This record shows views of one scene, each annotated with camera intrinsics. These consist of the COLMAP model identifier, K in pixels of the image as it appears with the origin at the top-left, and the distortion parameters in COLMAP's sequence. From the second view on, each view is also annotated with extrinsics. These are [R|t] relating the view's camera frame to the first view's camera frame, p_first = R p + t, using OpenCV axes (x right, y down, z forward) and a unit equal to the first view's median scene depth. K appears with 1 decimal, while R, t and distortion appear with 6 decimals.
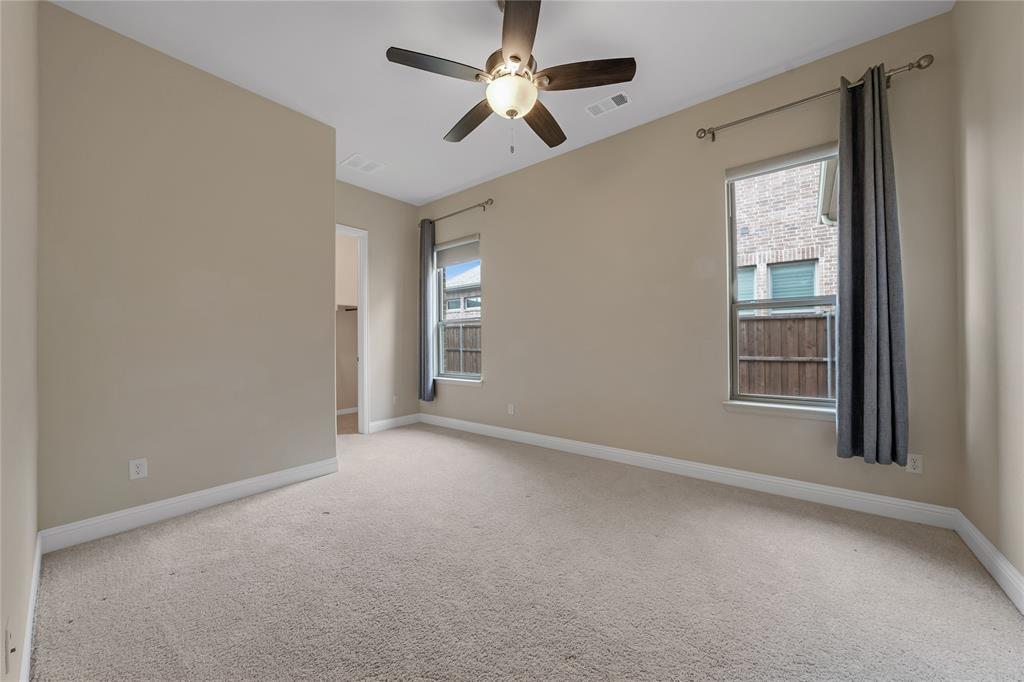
lens RADIAL K [[373.3, 0, 517.4], [0, 373.3, 341.8], [0, 0, 1]] dist [-0.010951, 0.000931]
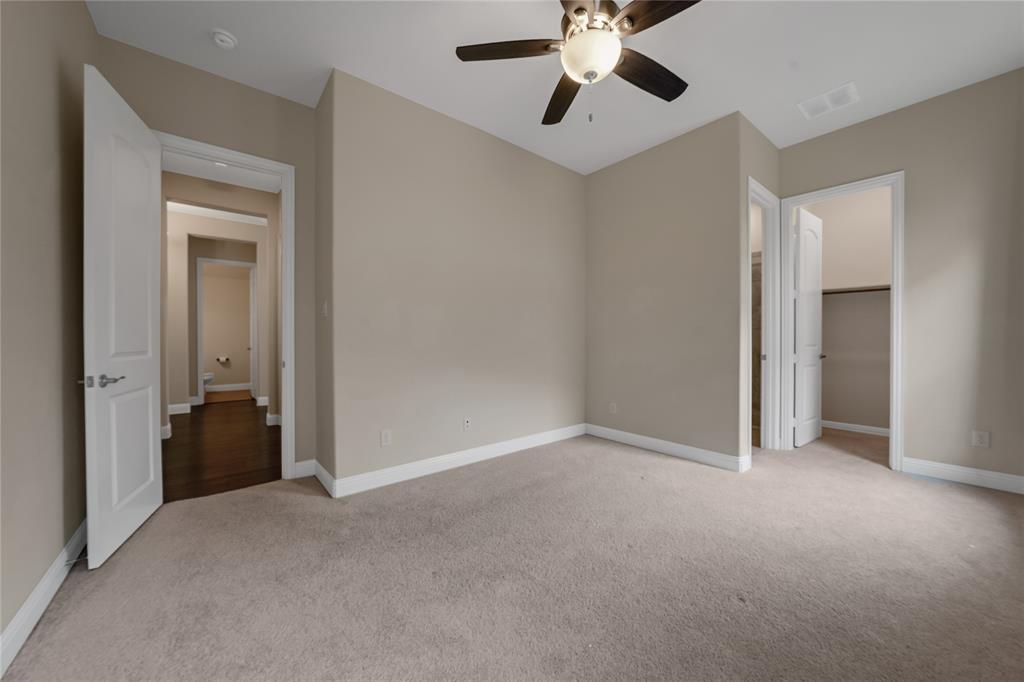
lens RADIAL K [[373.3, 0, 518.6], [0, 373.3, 336.8], [0, 0, 1]] dist [-0.010951, 0.000931]
pose [[-0.207683, 0.011090, -0.978133, 0.608804], [0.002274, 0.999938, 0.010855, -0.010067], [0.978194, 0.000030, -0.207695, 0.713296]]
